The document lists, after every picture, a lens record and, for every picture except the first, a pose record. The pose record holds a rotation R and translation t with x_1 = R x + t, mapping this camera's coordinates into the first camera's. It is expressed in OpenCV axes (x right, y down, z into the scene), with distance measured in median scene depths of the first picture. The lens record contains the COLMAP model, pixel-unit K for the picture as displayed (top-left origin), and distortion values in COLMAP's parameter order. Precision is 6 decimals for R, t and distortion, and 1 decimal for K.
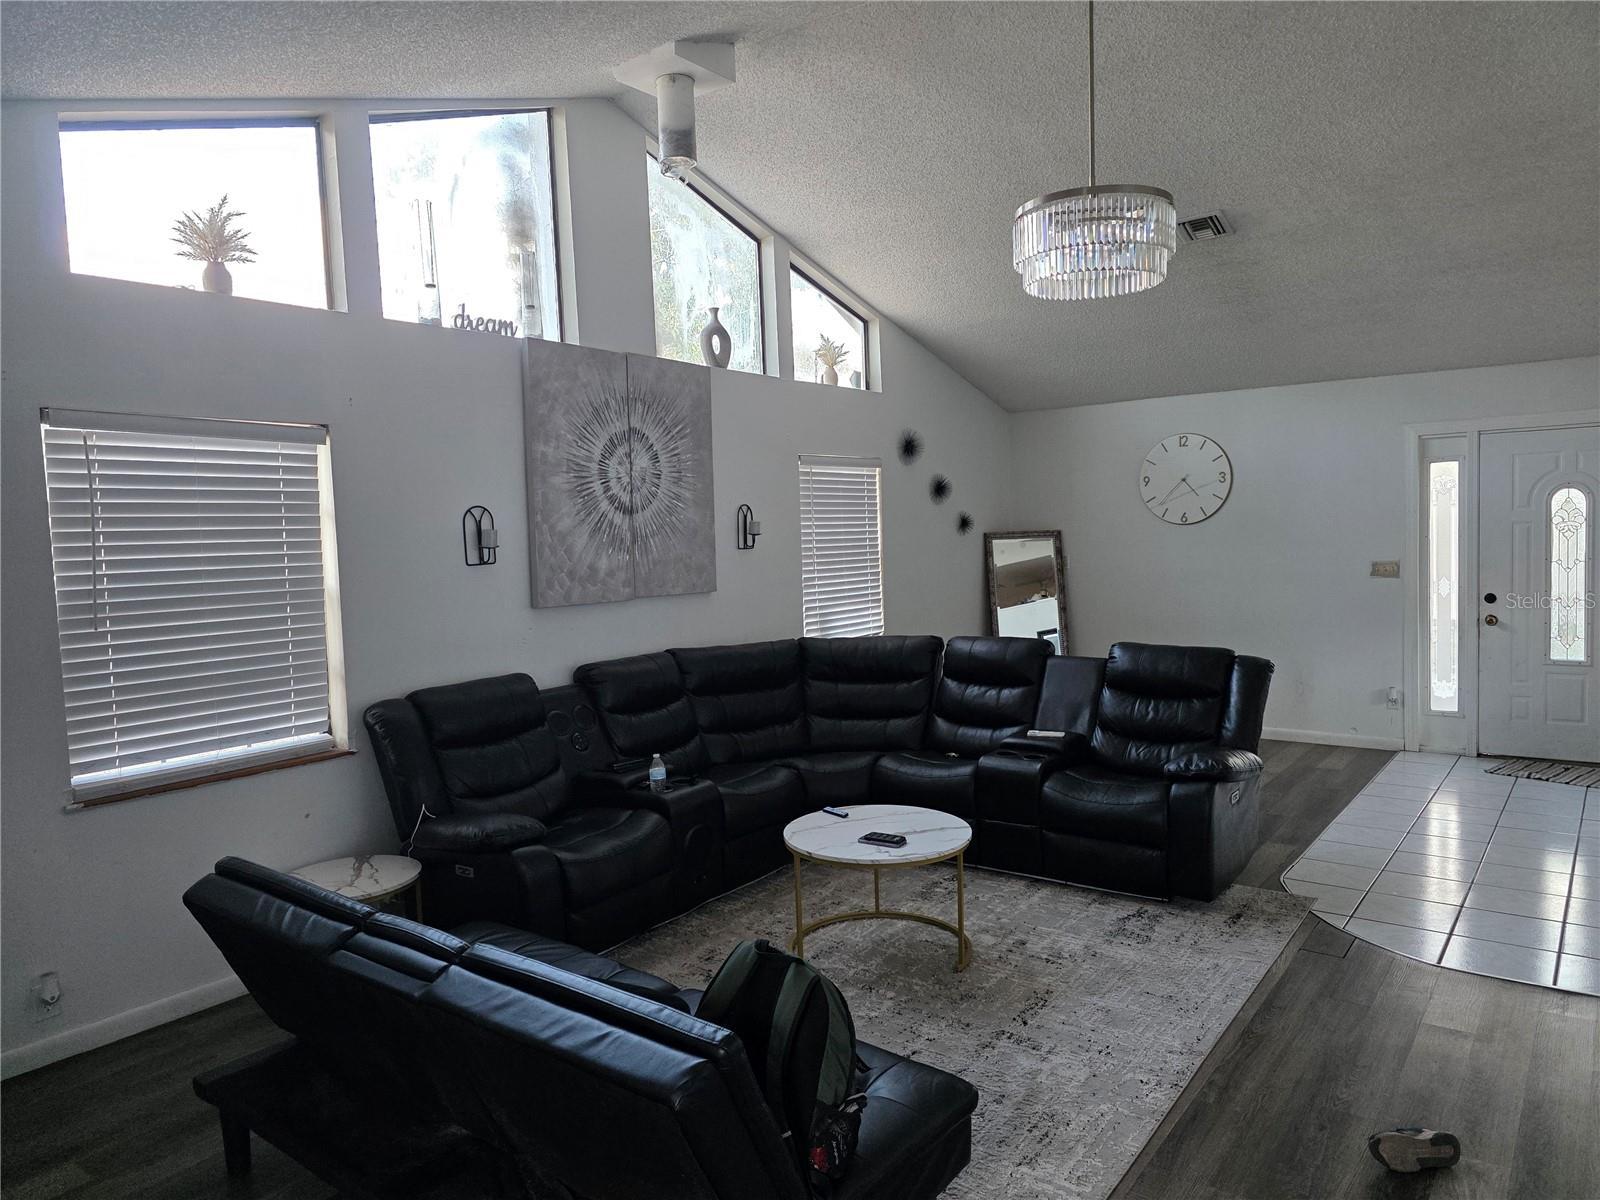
lens RADIAL K [[1070.2, 0, 800.5], [0, 1070.2, 610.0], [0, 0, 1]] dist [0.062798, -0.062733]
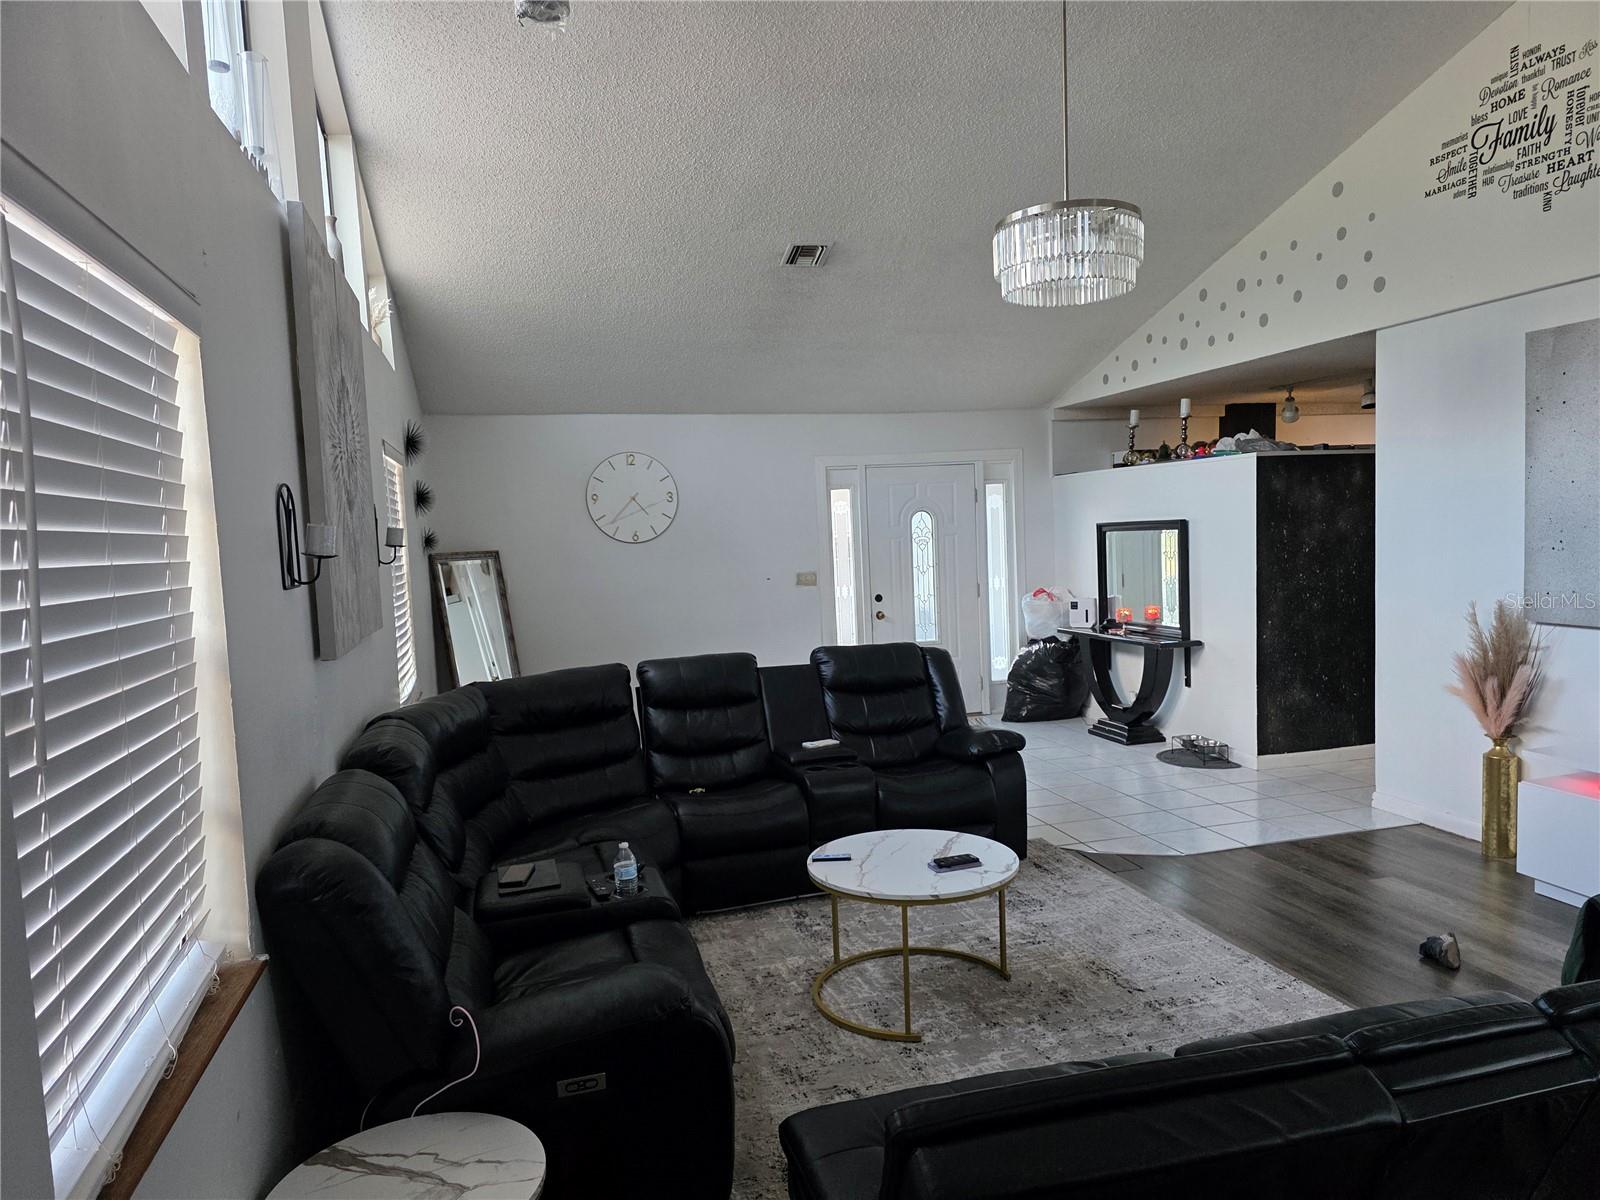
lens RADIAL K [[1083.1, 0, 816.0], [0, 1083.1, 615.7], [0, 0, 1]] dist [0.065161, -0.056404]
pose [[0.602776, -0.057647, 0.795825, -0.432365], [0.082834, 0.996519, 0.009444, -0.008483], [-0.793599, 0.060229, 0.605453, 0.313480]]
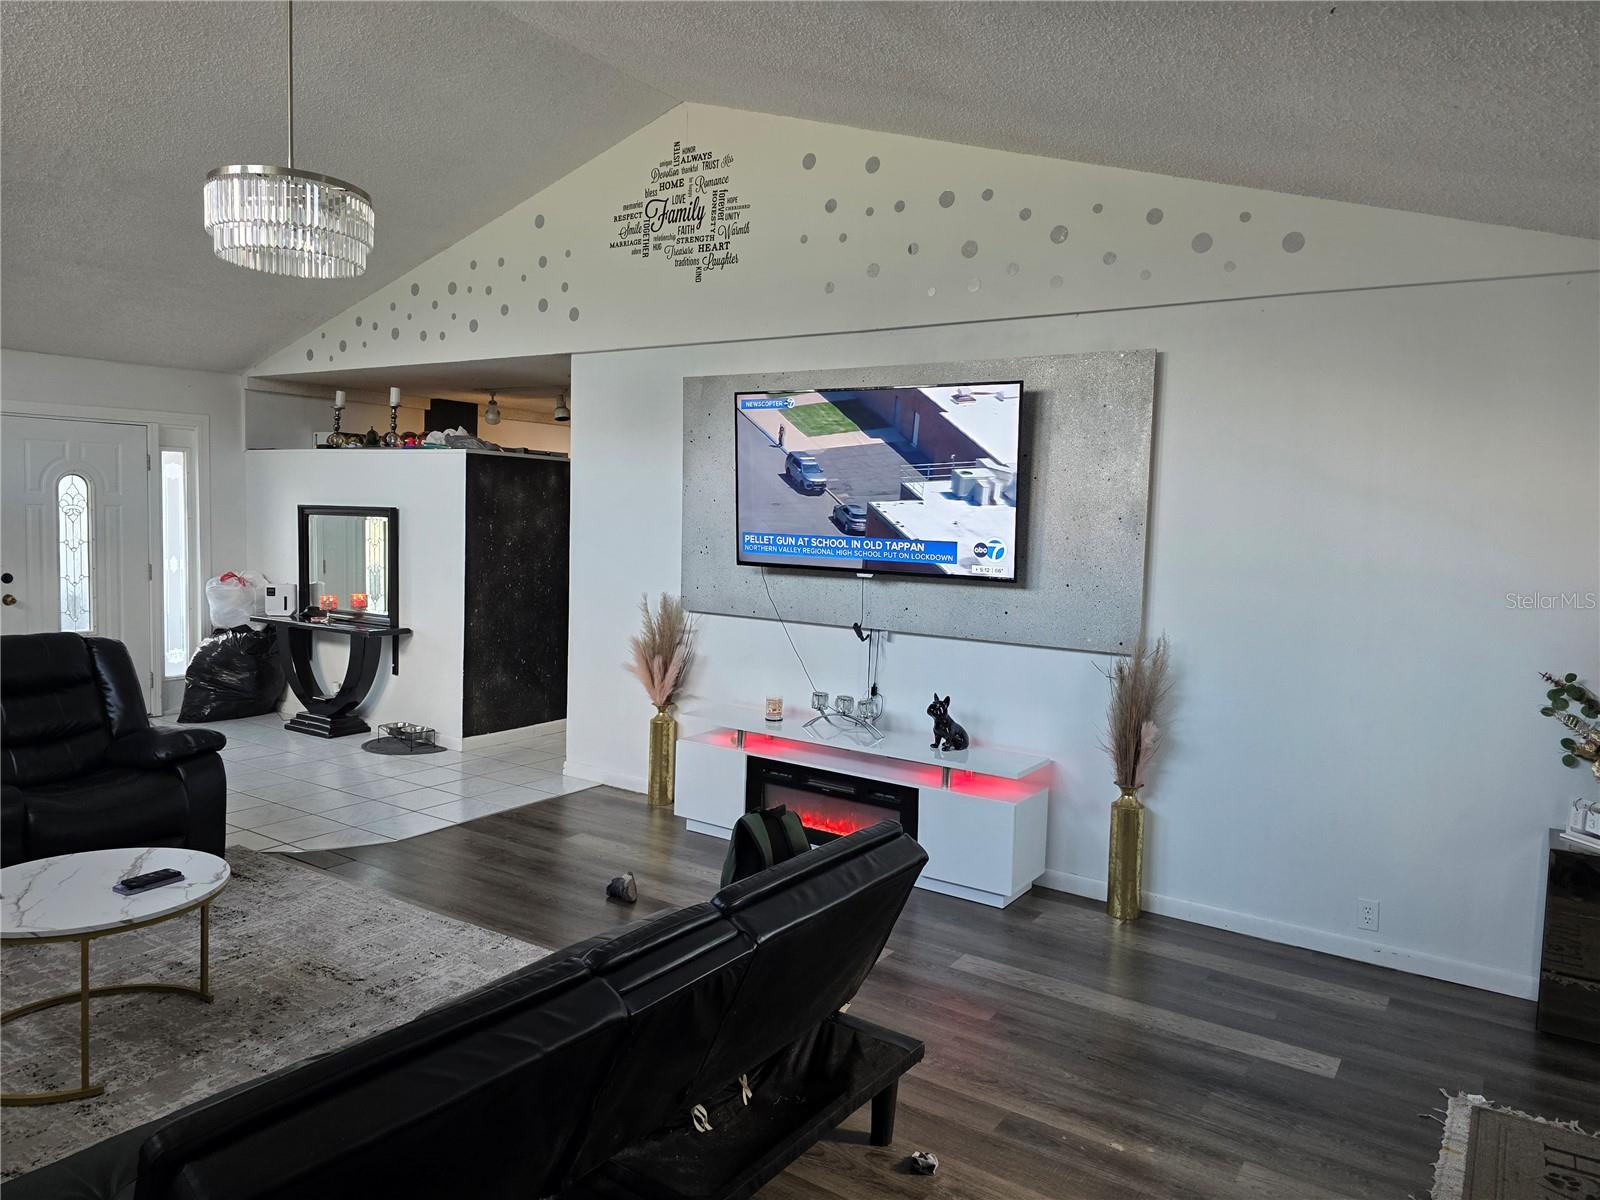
lens RADIAL K [[1089.5, 0, 802.3], [0, 1089.5, 586.2], [0, 0, 1]] dist [0.076852, -0.070304]
pose [[-0.051654, -0.037648, 0.997955, -0.462594], [0.048778, 0.998001, 0.040175, -0.009375], [-0.997473, 0.050753, -0.049714, 0.327157]]
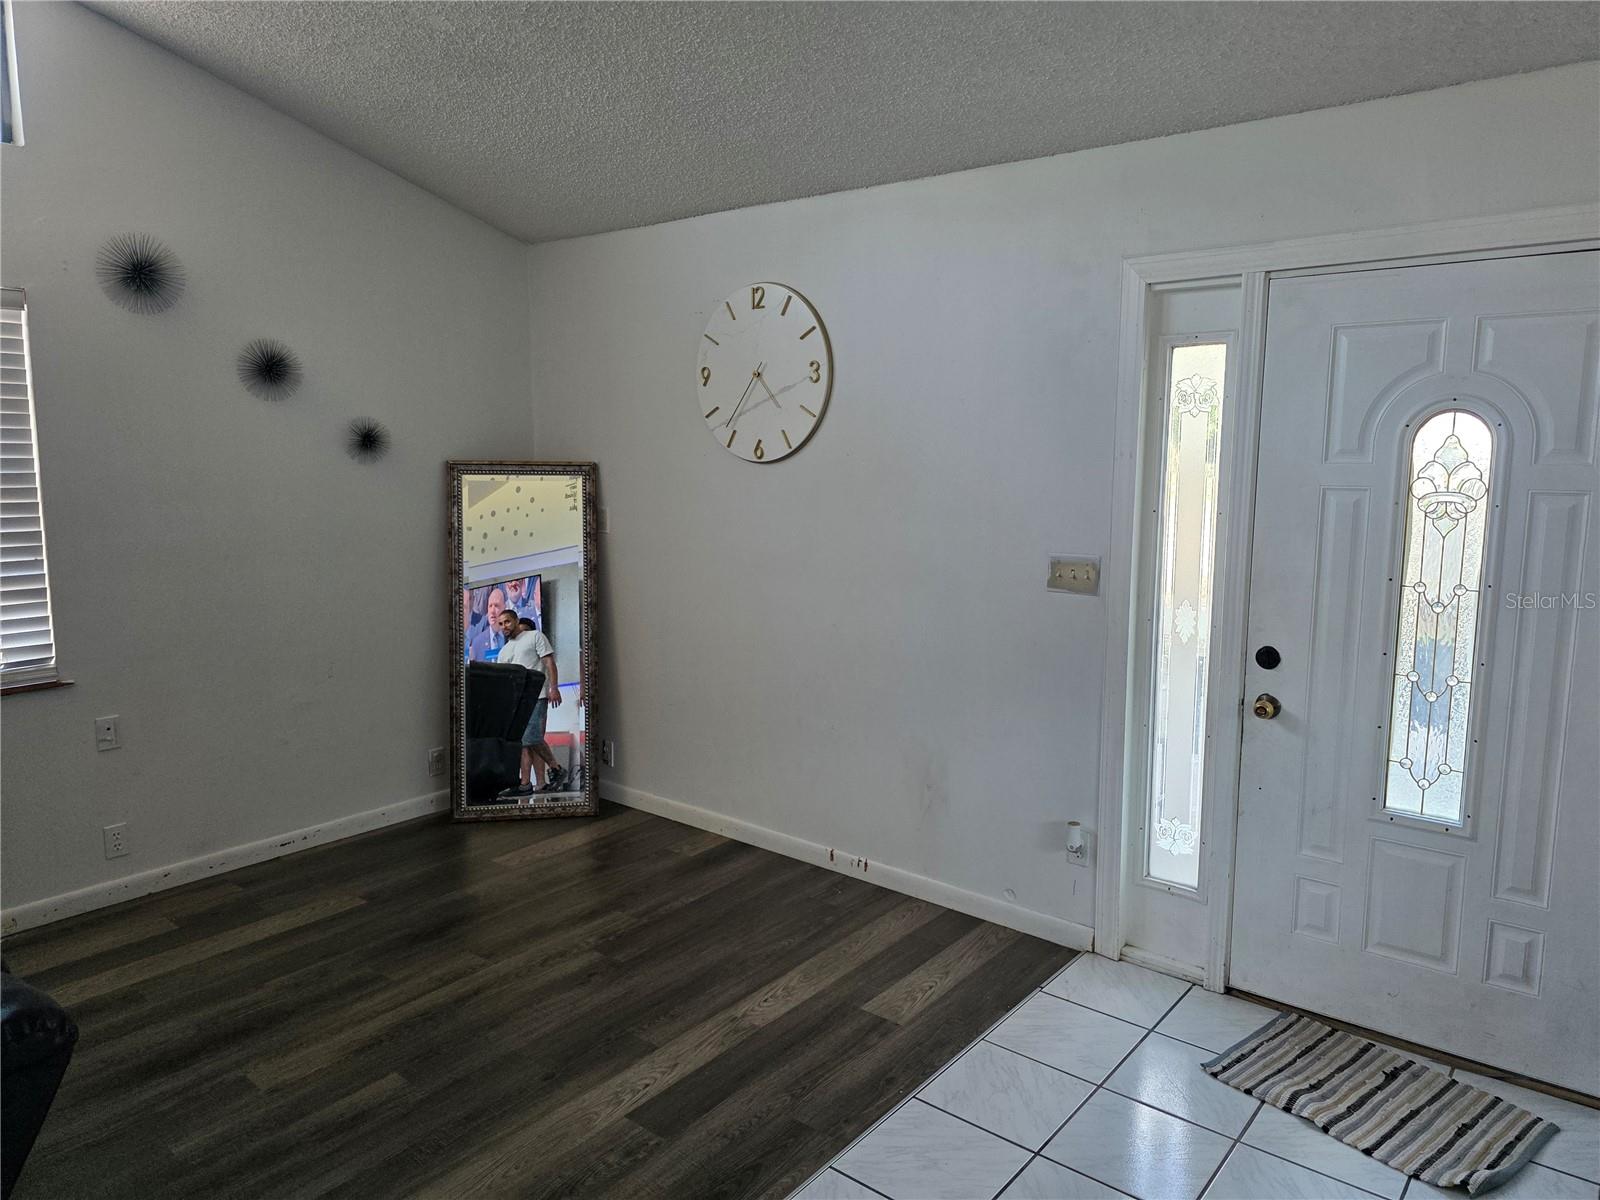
lens RADIAL K [[1073.5, 0, 795.3], [0, 1073.5, 605.2], [0, 0, 1]] dist [0.072647, -0.084054]
pose [[0.998848, 0.044296, -0.018432, 0.472347], [-0.042974, 0.996838, 0.066837, -0.056315], [0.021335, -0.065968, 0.997594, 0.583142]]
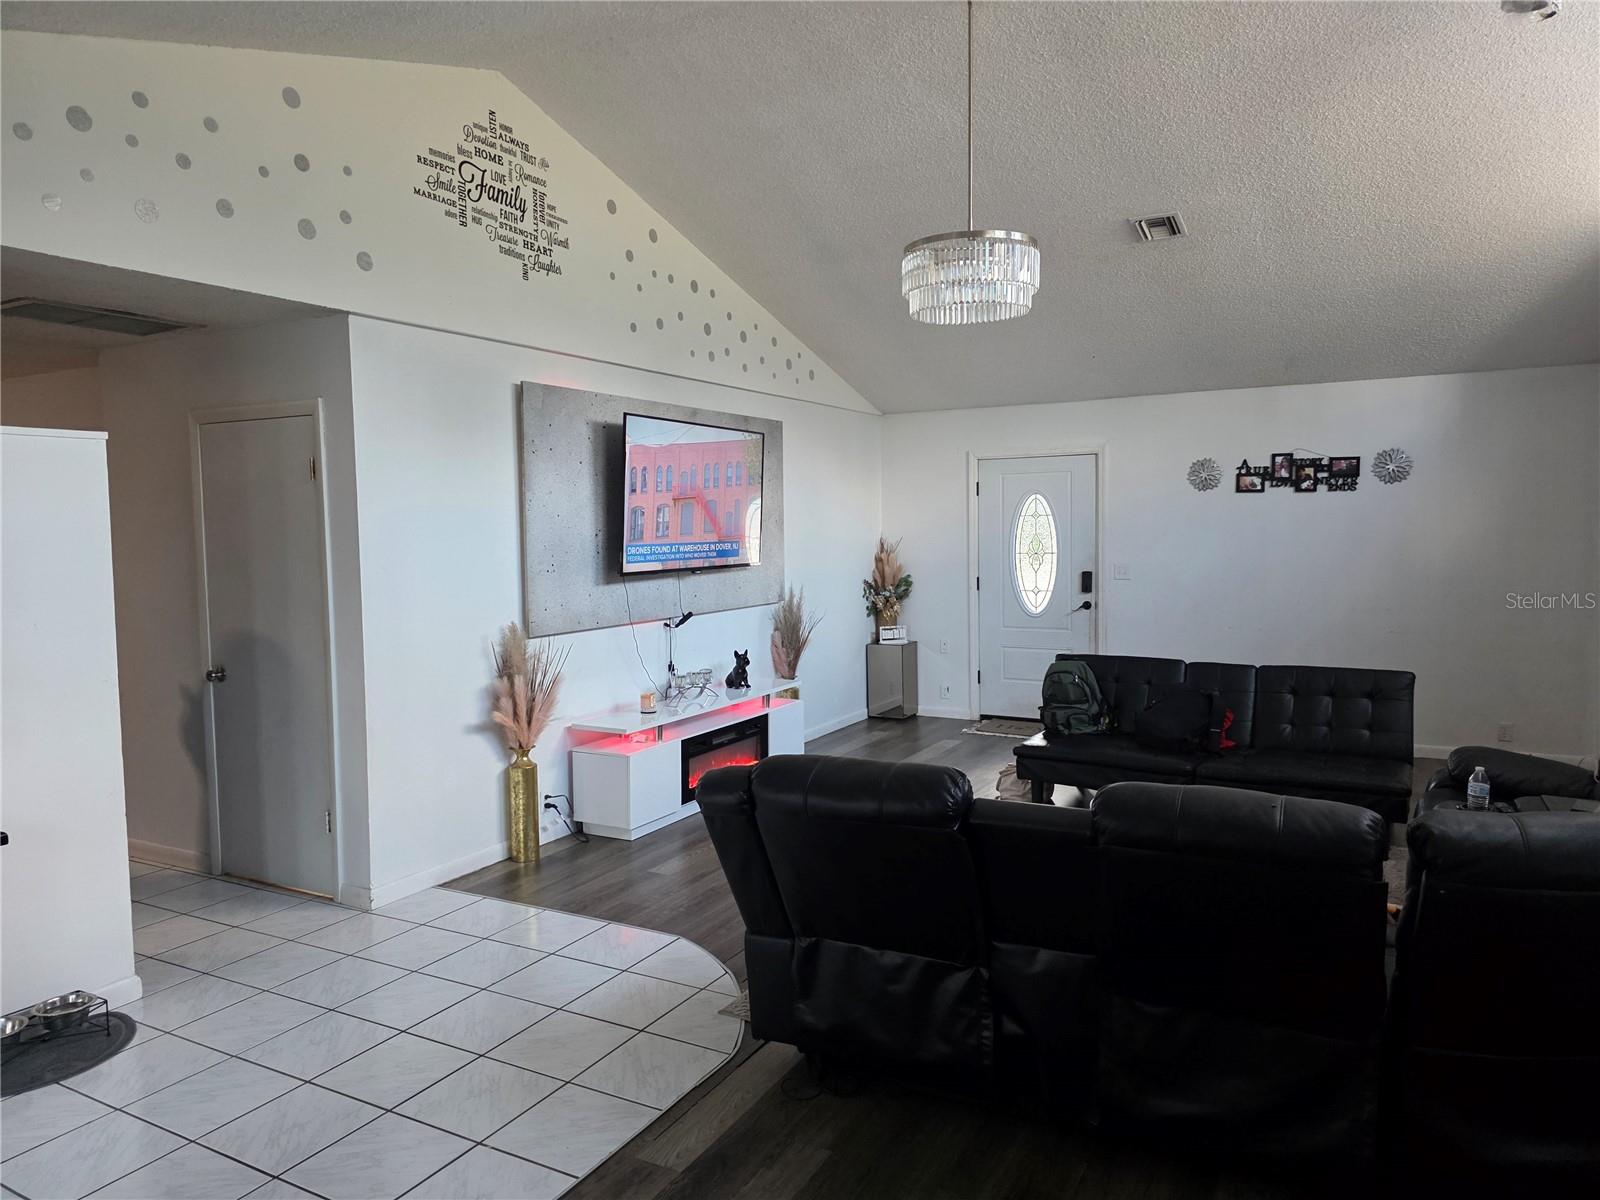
lens RADIAL K [[1054.3, 0, 796.2], [0, 1054.3, 603.5], [0, 0, 1]] dist [0.068679, -0.062518]
pose [[-0.990534, 0.057351, -0.124712, 0.347484], [0.037370, 0.986887, 0.157027, -0.101891], [0.132082, 0.150880, -0.979688, 1.196914]]
